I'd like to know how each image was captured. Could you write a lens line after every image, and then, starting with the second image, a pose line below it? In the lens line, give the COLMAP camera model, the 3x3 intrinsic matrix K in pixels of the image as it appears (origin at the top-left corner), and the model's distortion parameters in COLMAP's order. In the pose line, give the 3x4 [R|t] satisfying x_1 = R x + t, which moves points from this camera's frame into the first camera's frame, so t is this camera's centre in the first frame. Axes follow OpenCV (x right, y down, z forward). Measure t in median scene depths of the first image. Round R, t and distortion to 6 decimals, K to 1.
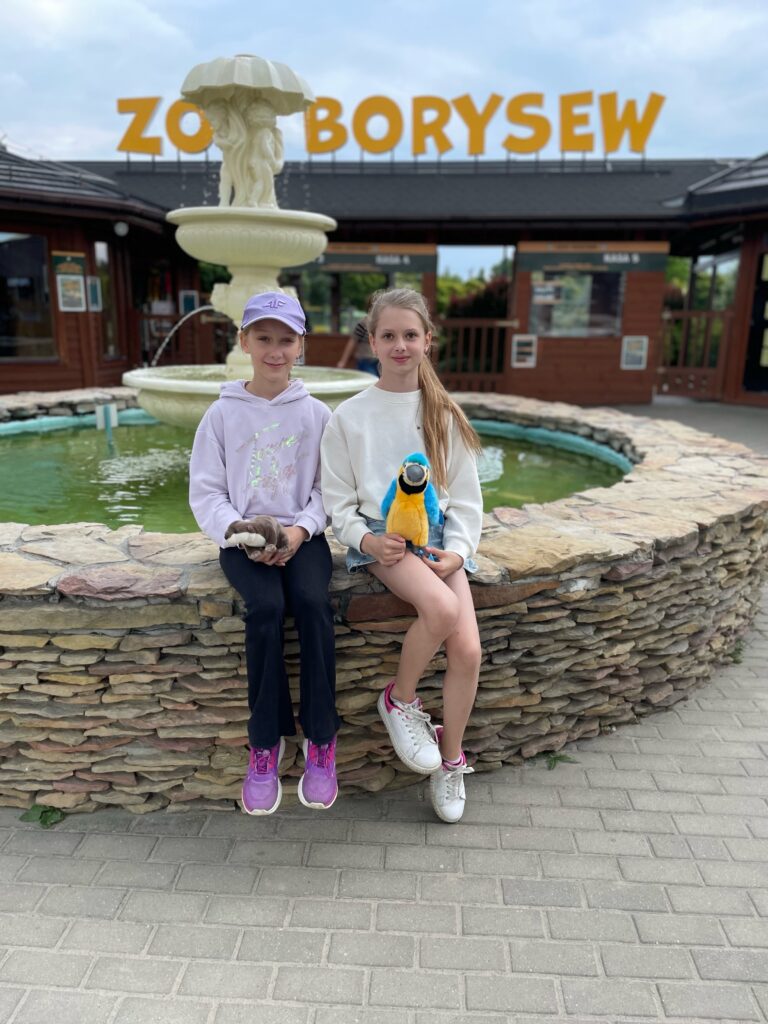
lens RADIAL K [[770.1, 0, 384.6], [0, 770.1, 505.2], [0, 0, 1]] dist [0.092916, -0.122698]
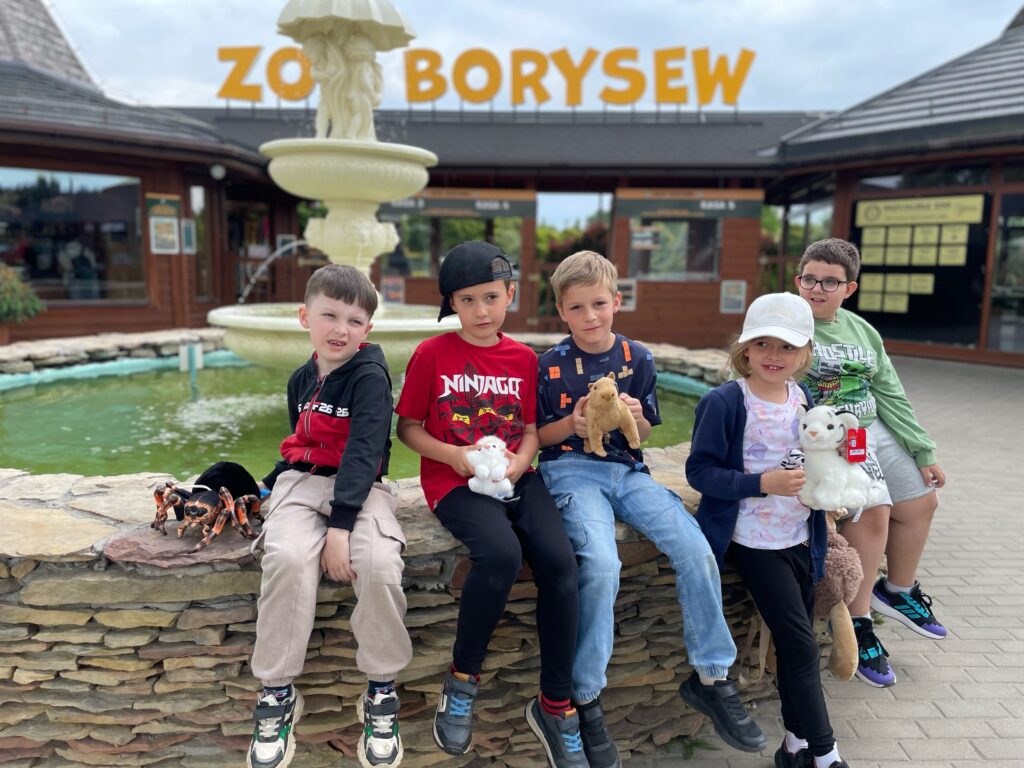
lens RADIAL K [[770.1, 0, 510.6], [0, 770.1, 381.2], [0, 0, 1]] dist [0.092916, -0.122698]
pose [[0.999354, -0.002005, 0.035873, -0.005990], [0.005185, 0.996040, -0.088753, -0.000145], [-0.035553, 0.088882, 0.995407, 0.056994]]
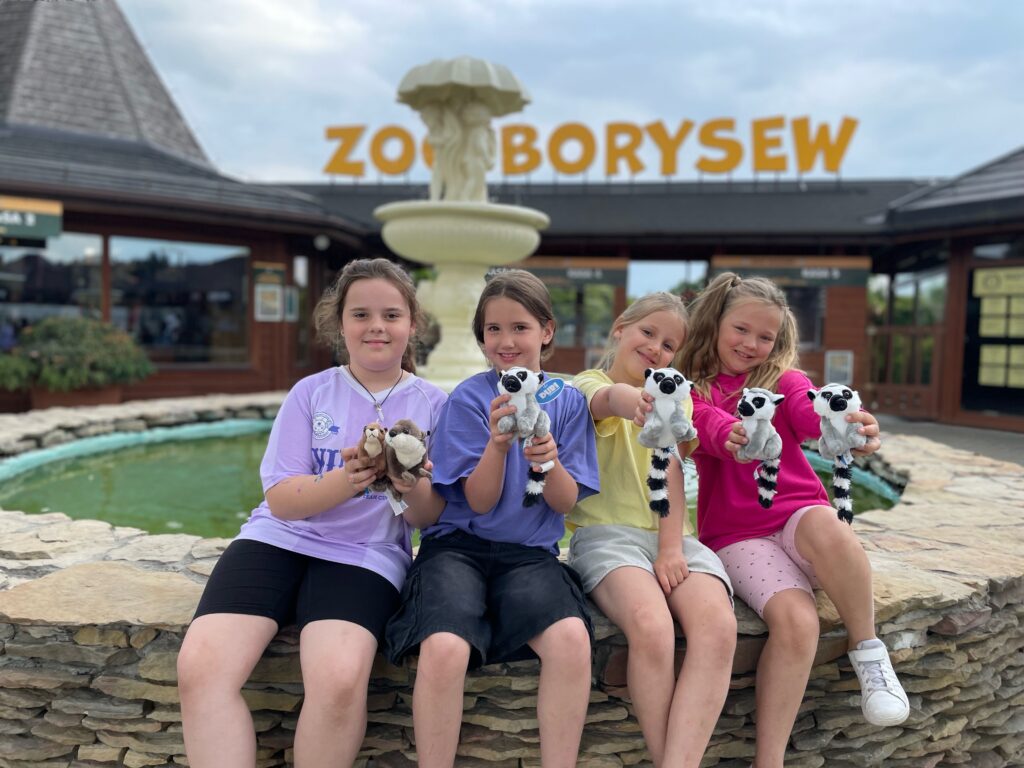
lens RADIAL K [[774.0, 0, 512.0], [0, 774.0, 384.0], [0, 0, 1]] dist [0.081651, -0.114397]
pose [[0.997803, 0.015126, -0.064495, -0.040934], [-0.026155, 0.984440, -0.173762, 0.000311], [0.060863, 0.175067, 0.982673, 0.094390]]
